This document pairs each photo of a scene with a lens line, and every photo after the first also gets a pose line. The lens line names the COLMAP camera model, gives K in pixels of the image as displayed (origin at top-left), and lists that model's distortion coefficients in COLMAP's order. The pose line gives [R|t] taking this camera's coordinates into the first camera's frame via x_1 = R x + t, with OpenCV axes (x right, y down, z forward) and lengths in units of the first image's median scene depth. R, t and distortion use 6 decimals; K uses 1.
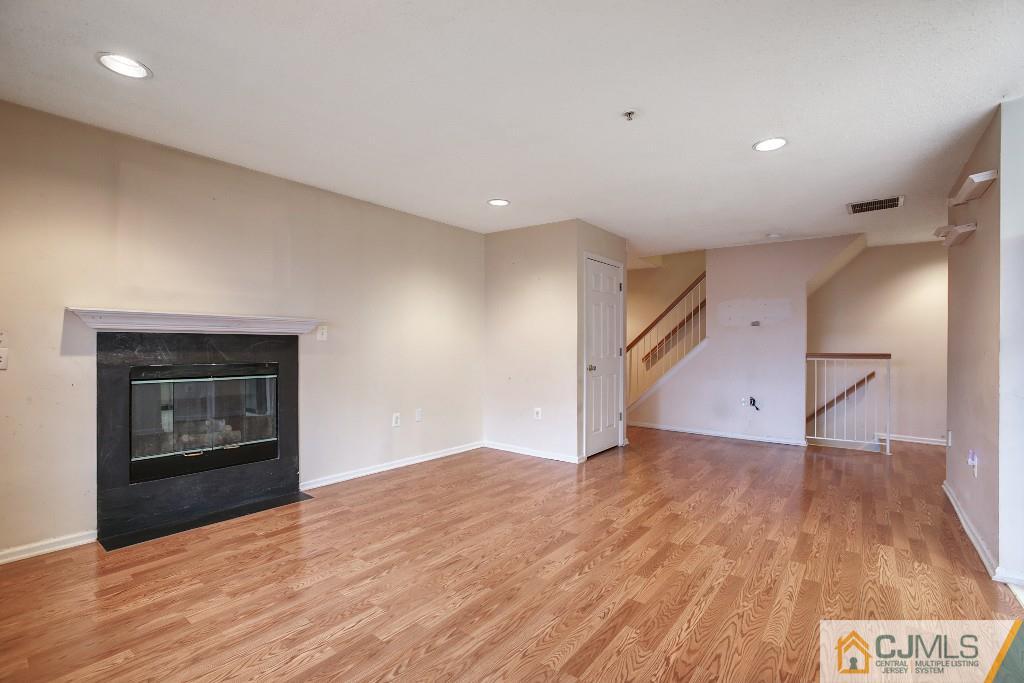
lens RADIAL K [[474.3, 0, 509.4], [0, 474.3, 344.2], [0, 0, 1]] dist [-0.077317, 0.030654]
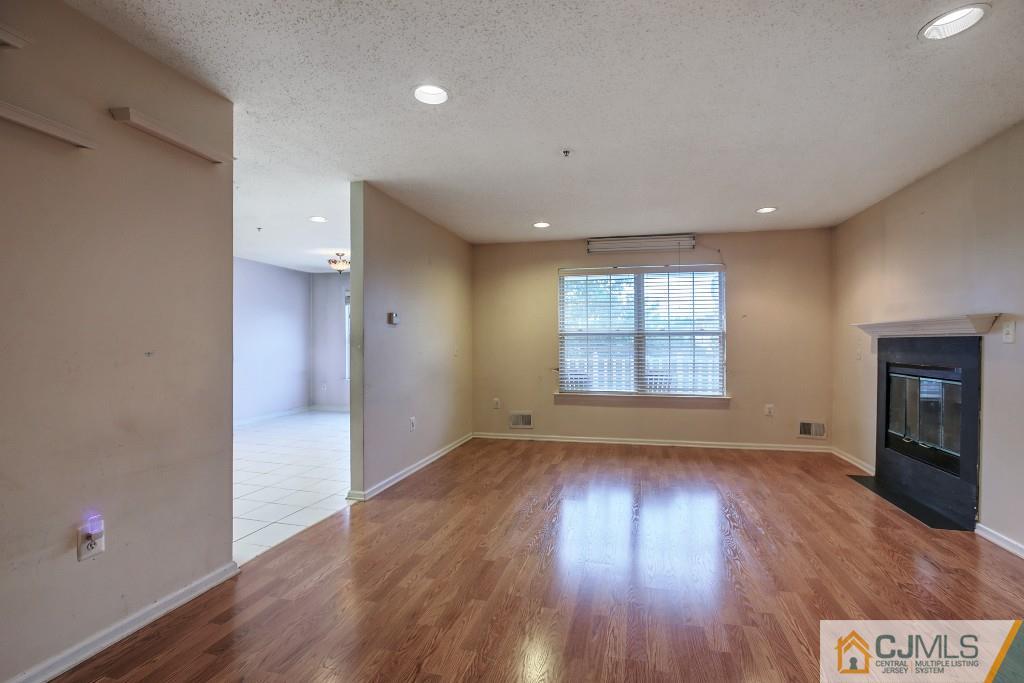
lens RADIAL K [[482.9, 0, 510.5], [0, 482.9, 348.2], [0, 0, 1]] dist [-0.100243, 0.039285]
pose [[-0.919556, -0.001367, -0.392957, 0.694668], [-0.004774, 0.999959, 0.007694, 0.000441], [0.392931, 0.008951, -0.919524, 1.657828]]
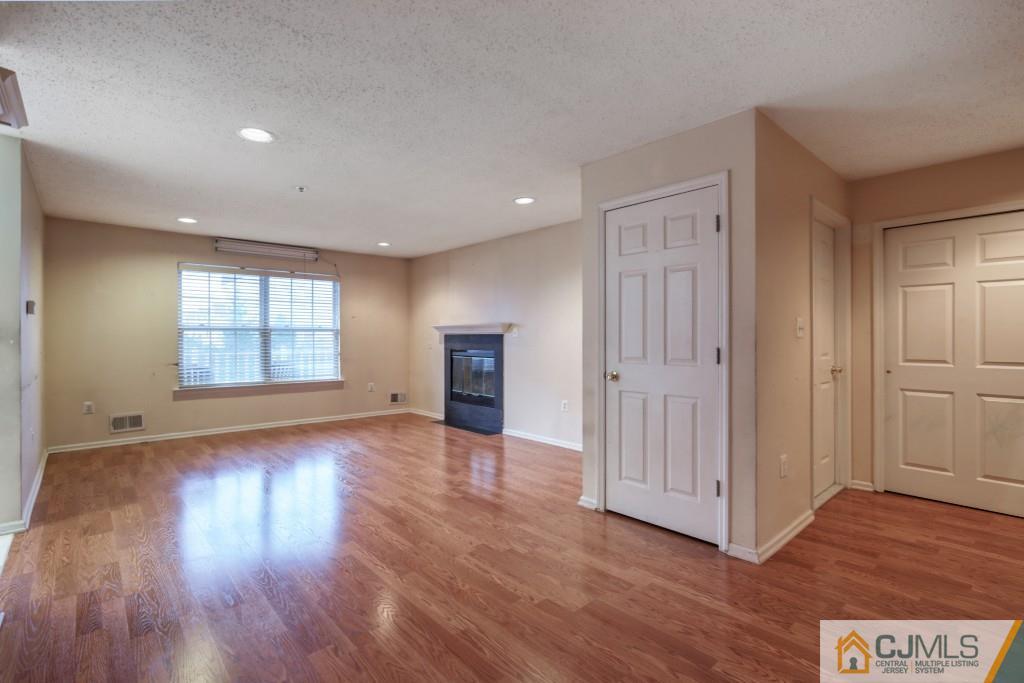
lens RADIAL K [[474.3, 0, 509.4], [0, 474.3, 344.2], [0, 0, 1]] dist [-0.077317, 0.030654]
pose [[-0.182638, 0.006792, -0.983157, 1.318411], [-0.001108, 0.999974, 0.007114, 0.005222], [0.983180, 0.002389, -0.182626, 1.560950]]
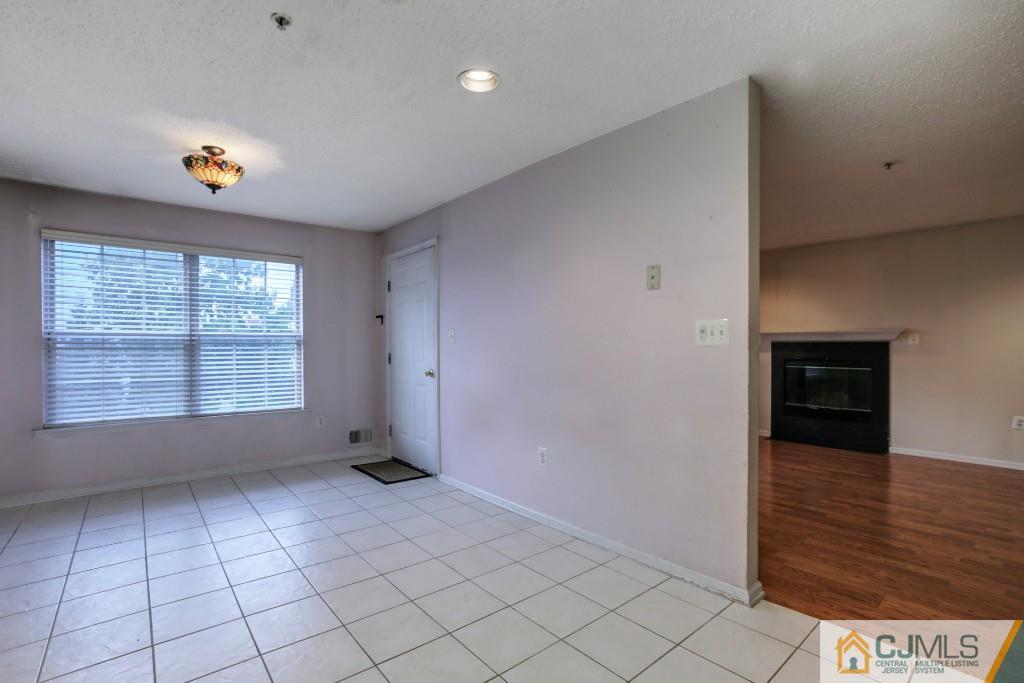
lens RADIAL K [[474.3, 0, 509.4], [0, 474.3, 344.2], [0, 0, 1]] dist [-0.077317, 0.030654]
pose [[-0.212279, -0.010854, -0.977149, 1.353196], [-0.002190, 0.999941, -0.010632, 0.007738], [0.977207, -0.000117, -0.212291, 0.203318]]
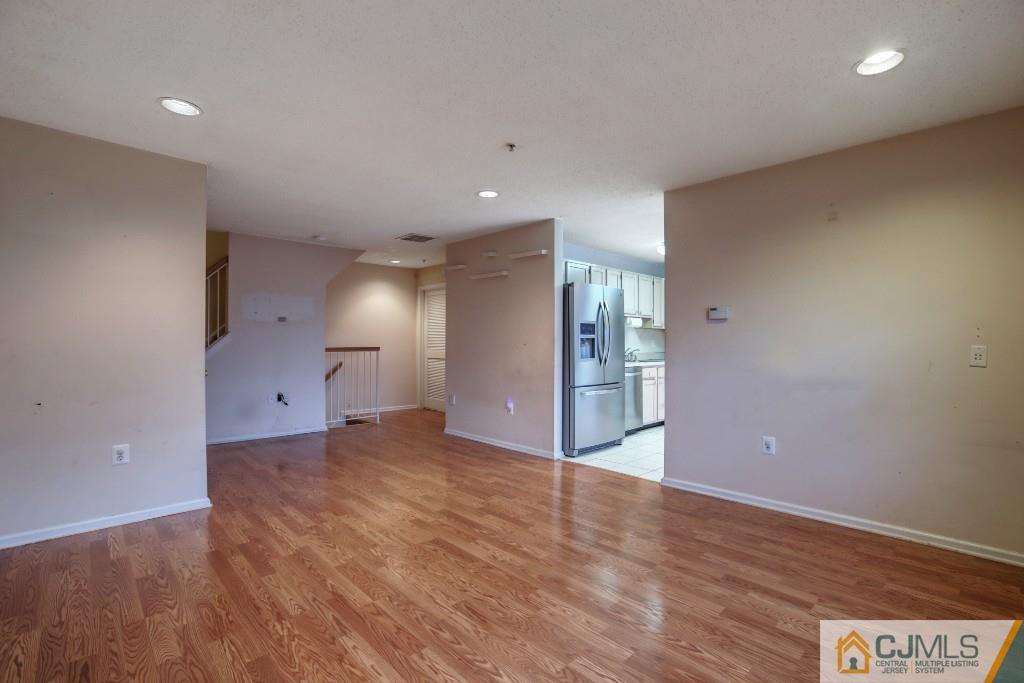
lens RADIAL K [[467.0, 0, 526.3], [0, 467.0, 355.0], [0, 0, 1]] dist [-0.071367, 0.028579]
pose [[0.120404, -0.034238, 0.992134, -0.729274], [-0.005670, 0.999365, 0.035176, -0.010735], [-0.992709, -0.009861, 0.120133, 0.659590]]
